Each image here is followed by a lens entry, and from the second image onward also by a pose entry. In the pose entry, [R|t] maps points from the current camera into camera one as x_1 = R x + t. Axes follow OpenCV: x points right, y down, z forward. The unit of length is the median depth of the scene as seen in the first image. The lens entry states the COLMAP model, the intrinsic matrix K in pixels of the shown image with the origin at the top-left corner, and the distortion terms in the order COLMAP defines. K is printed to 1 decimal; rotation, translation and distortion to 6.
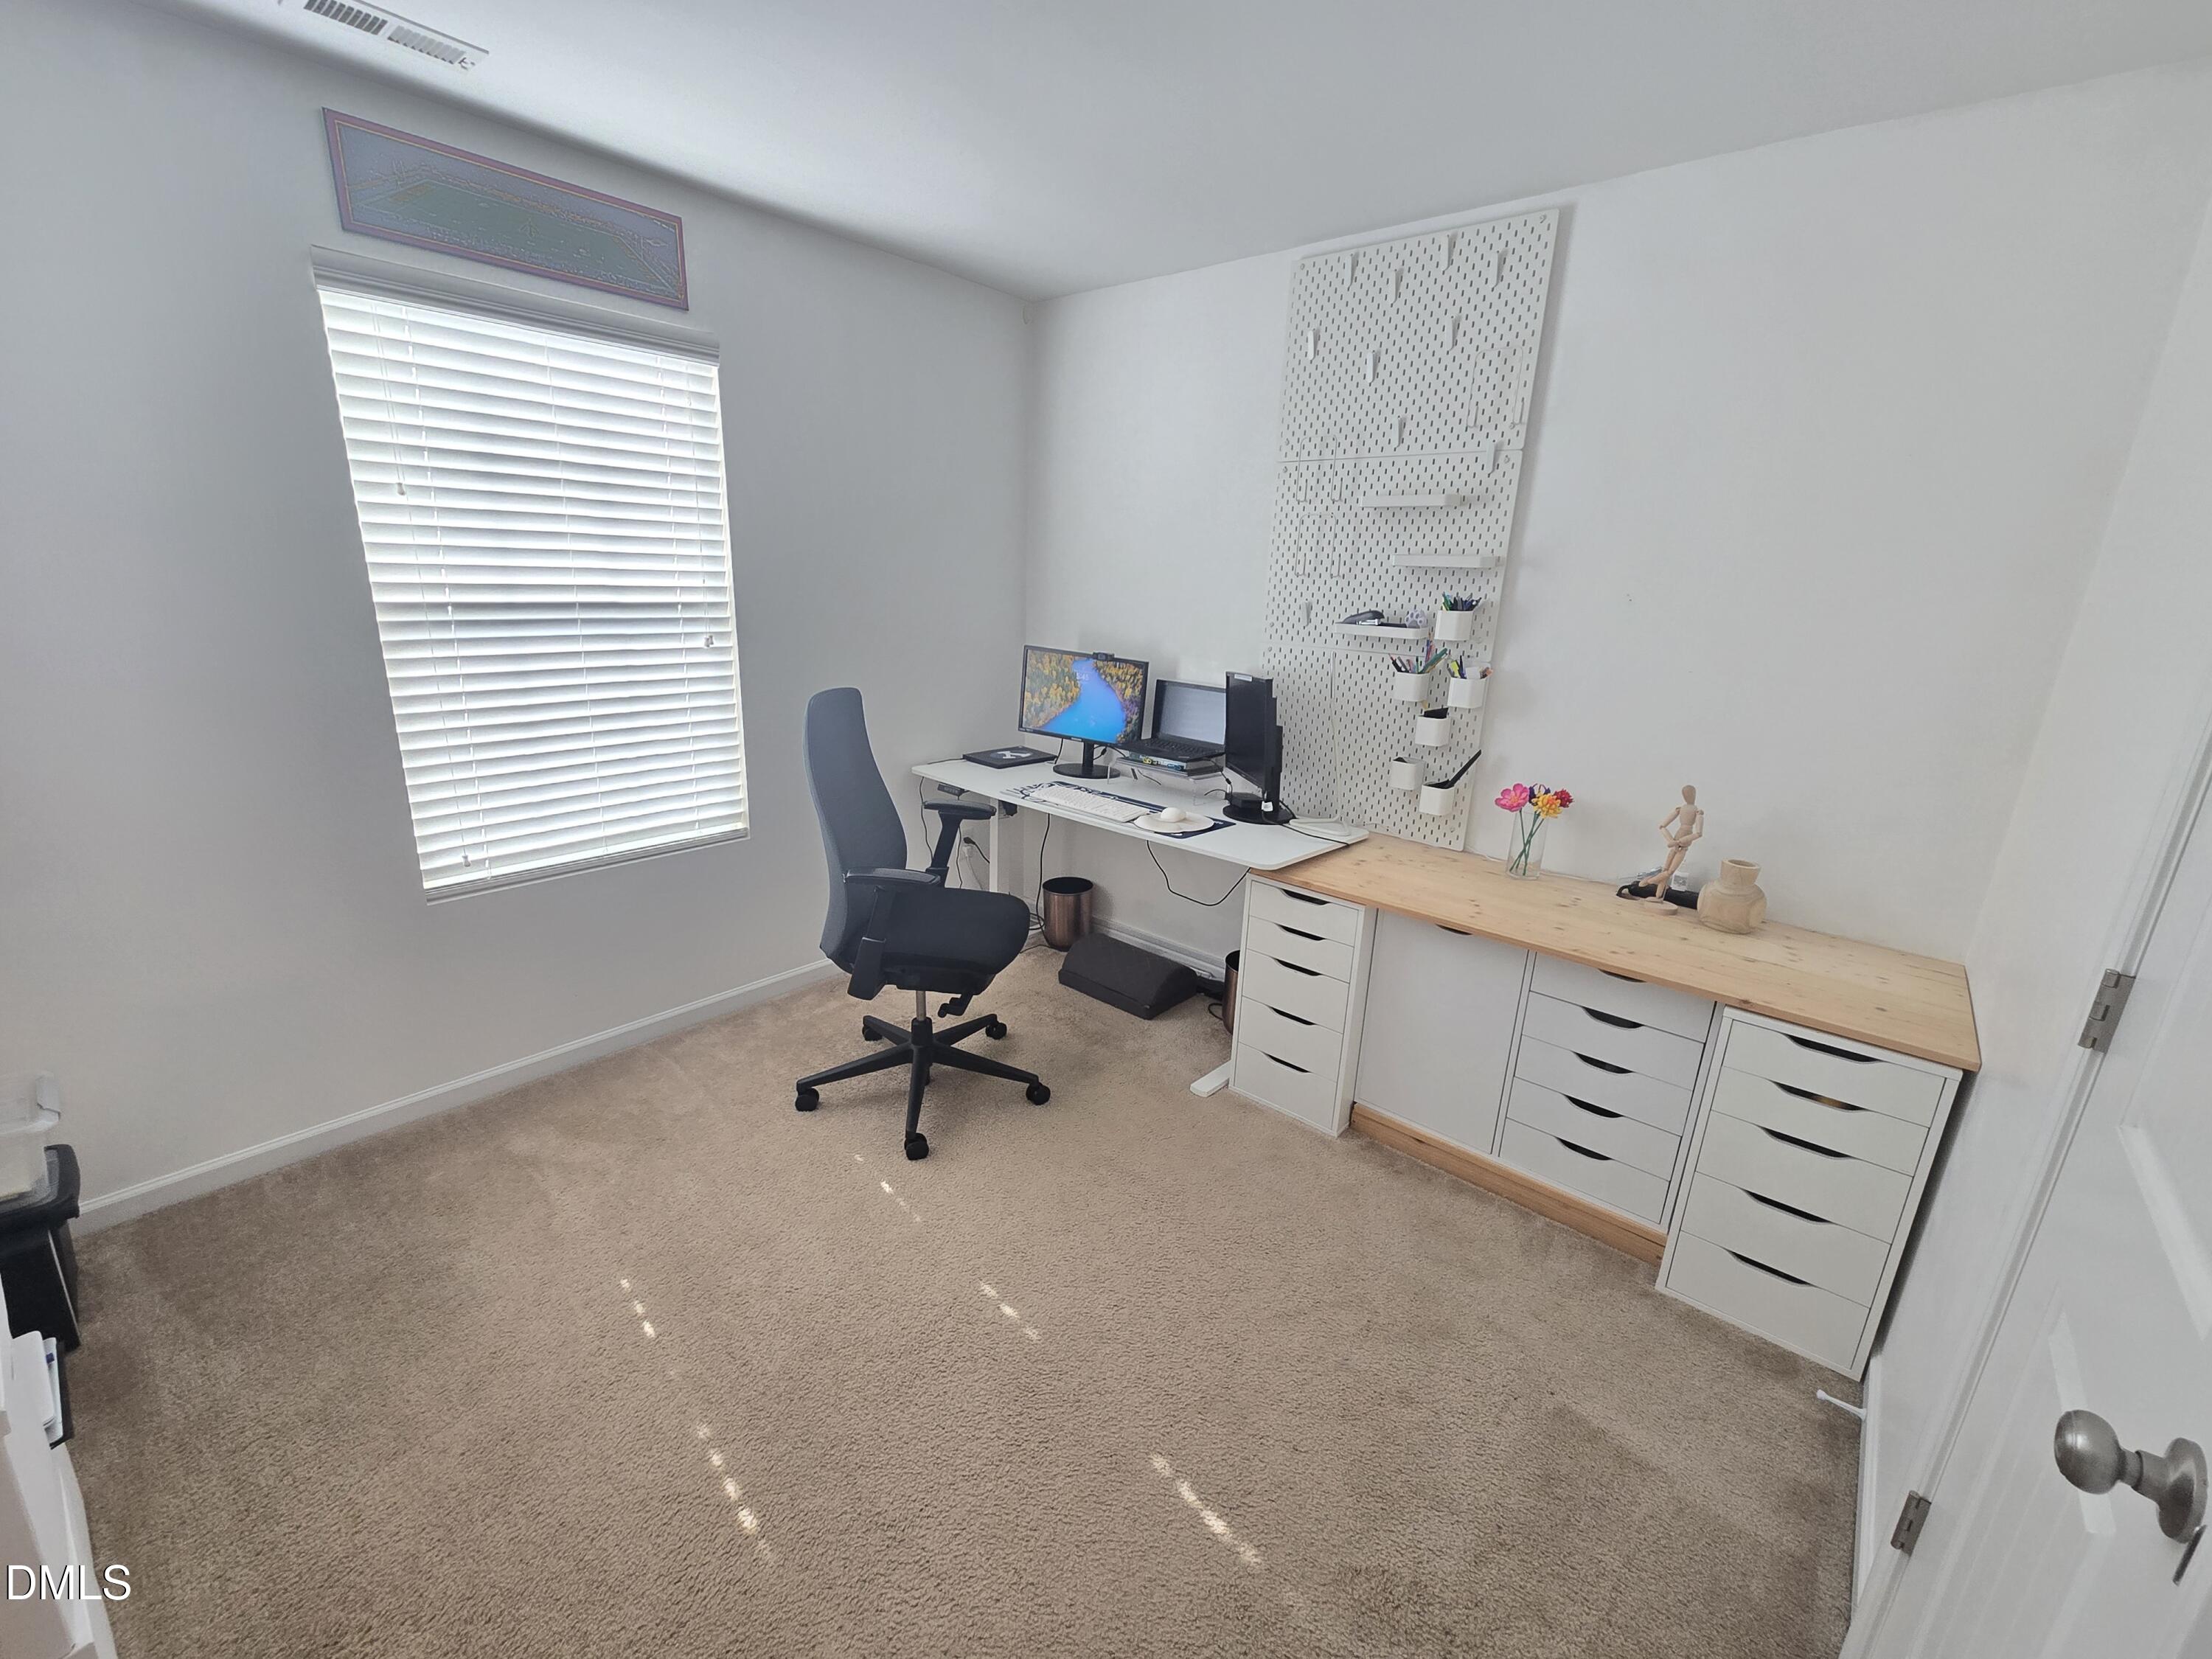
lens RADIAL K [[914.5, 0, 1113.5], [0, 914.5, 829.3], [0, 0, 1]] dist [-0.003532, 0.000375]
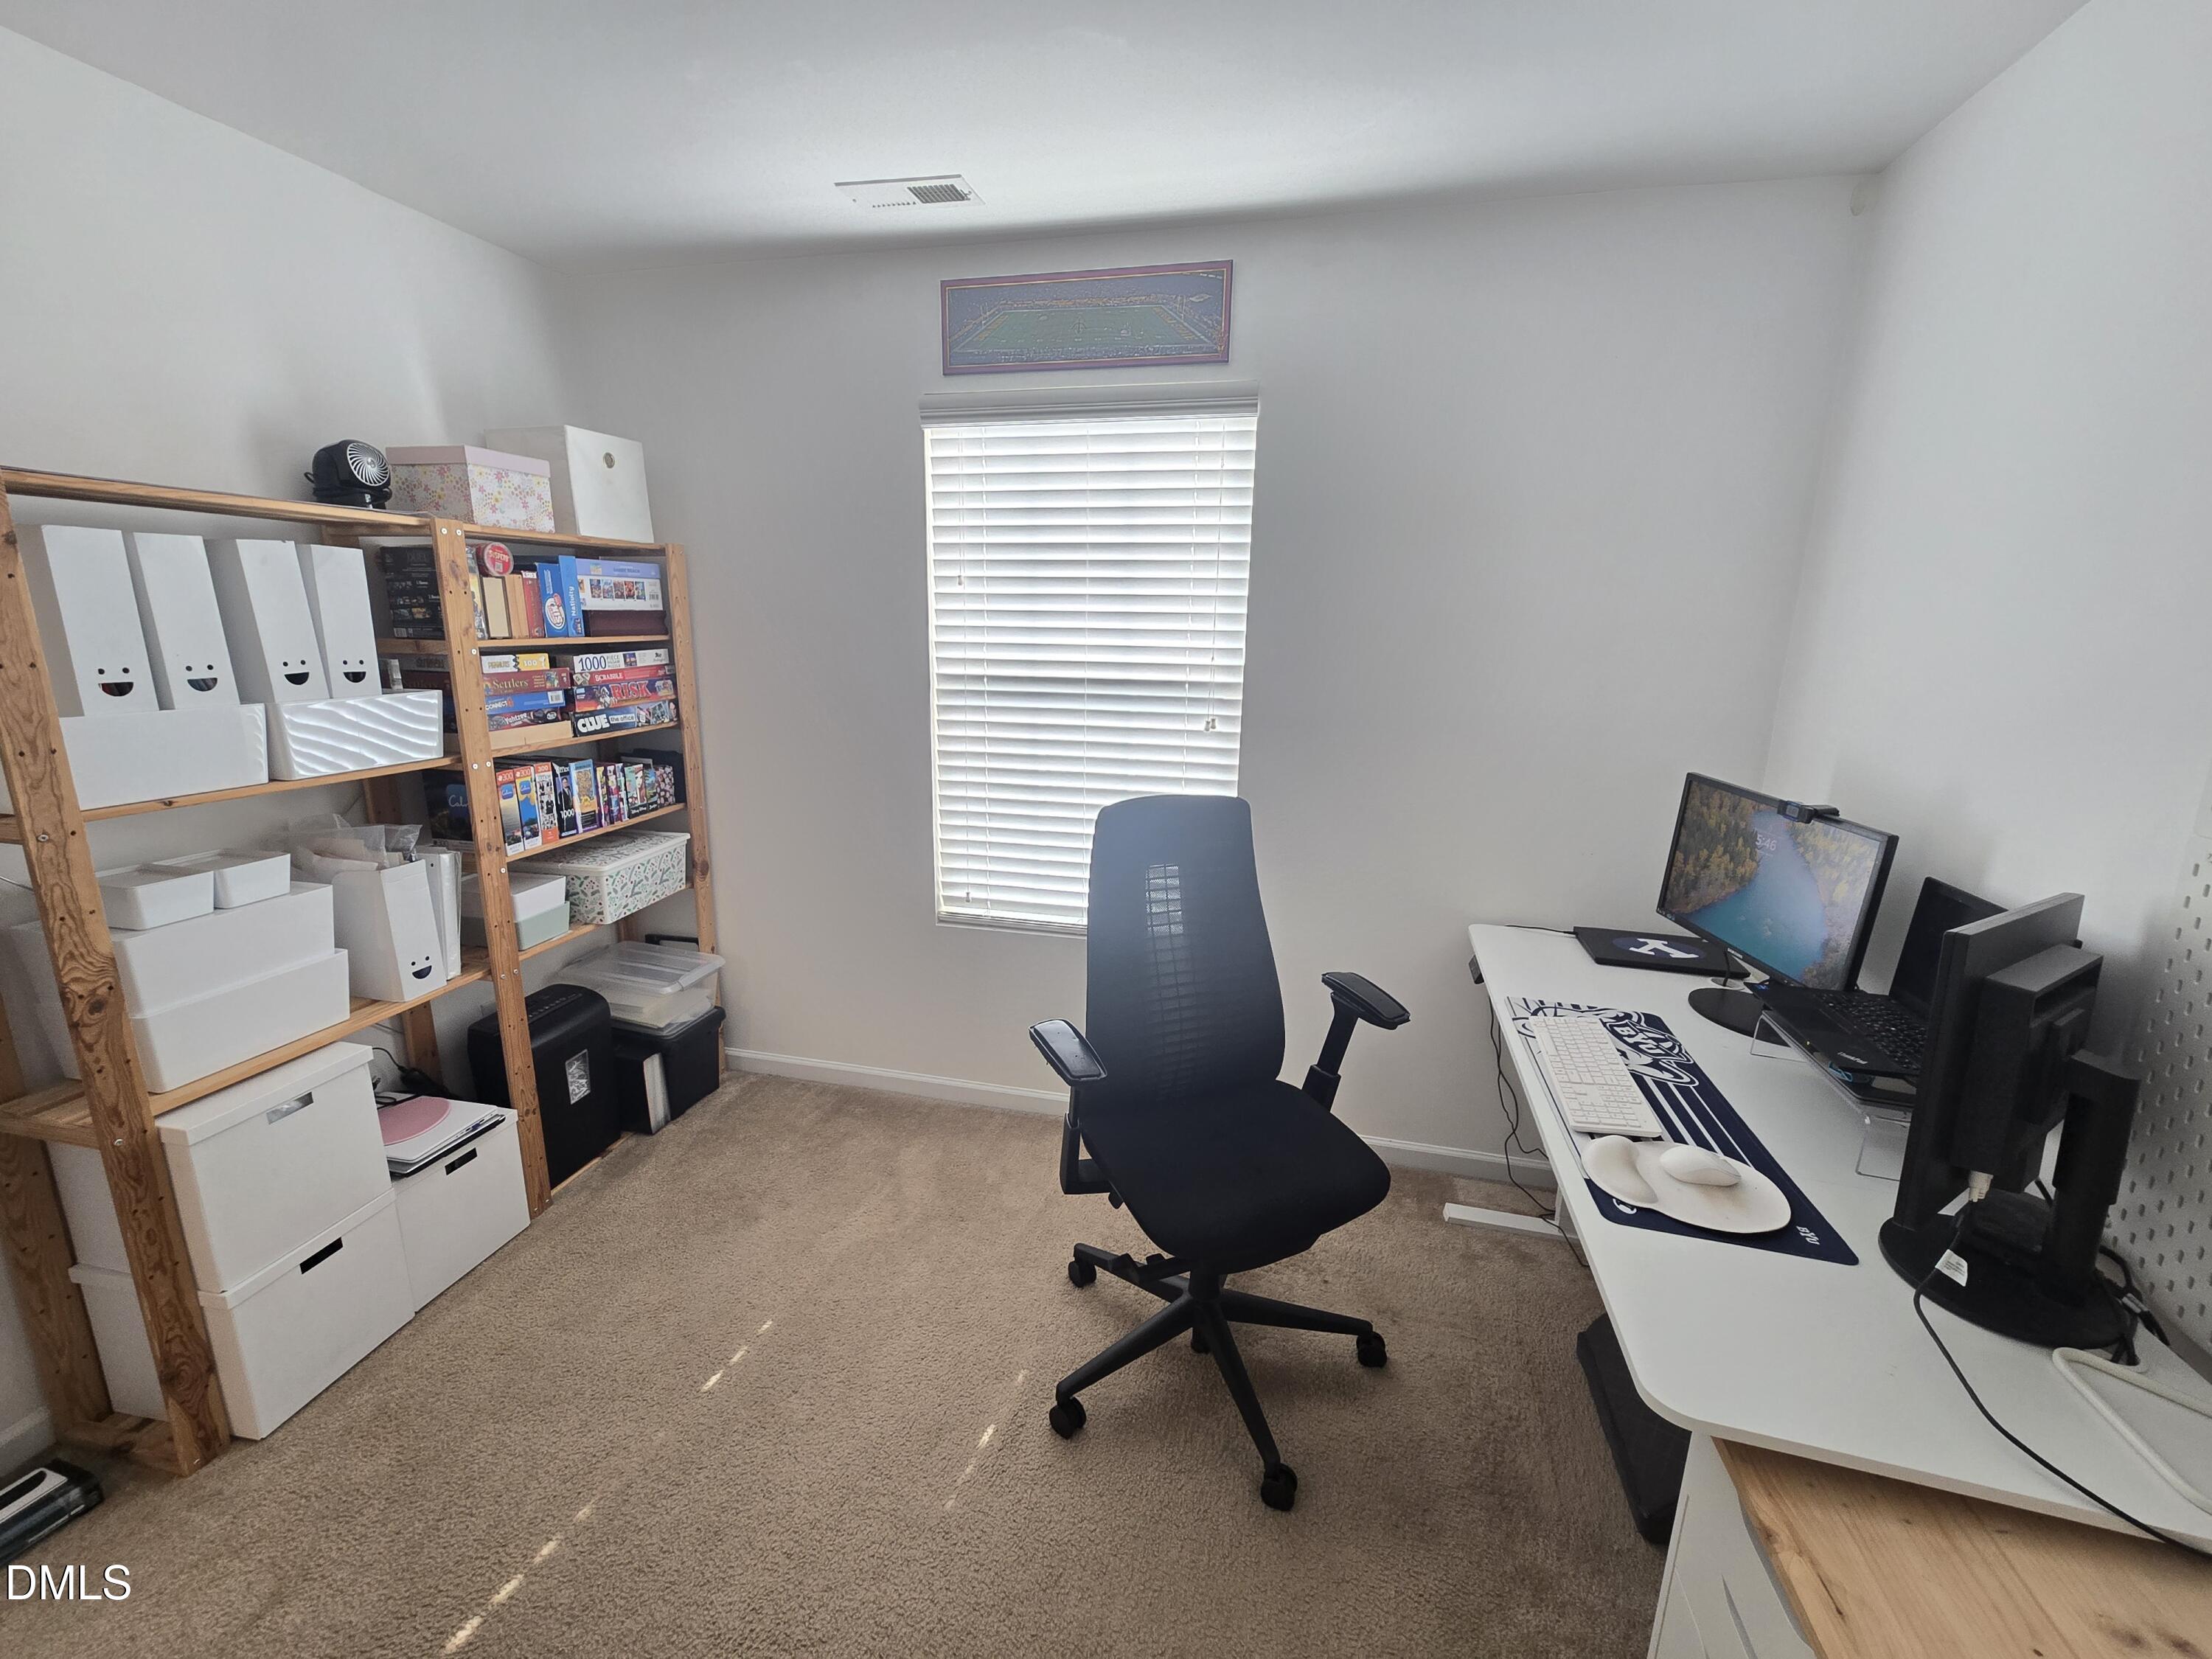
lens RADIAL K [[914.5, 0, 1109.0], [0, 914.5, 827.5], [0, 0, 1]] dist [-0.003532, 0.000375]
pose [[0.454117, 0.168064, -0.874947, 0.332729], [-0.242324, 0.968324, 0.060229, -0.149865], [0.857355, 0.184670, 0.480458, 0.544519]]
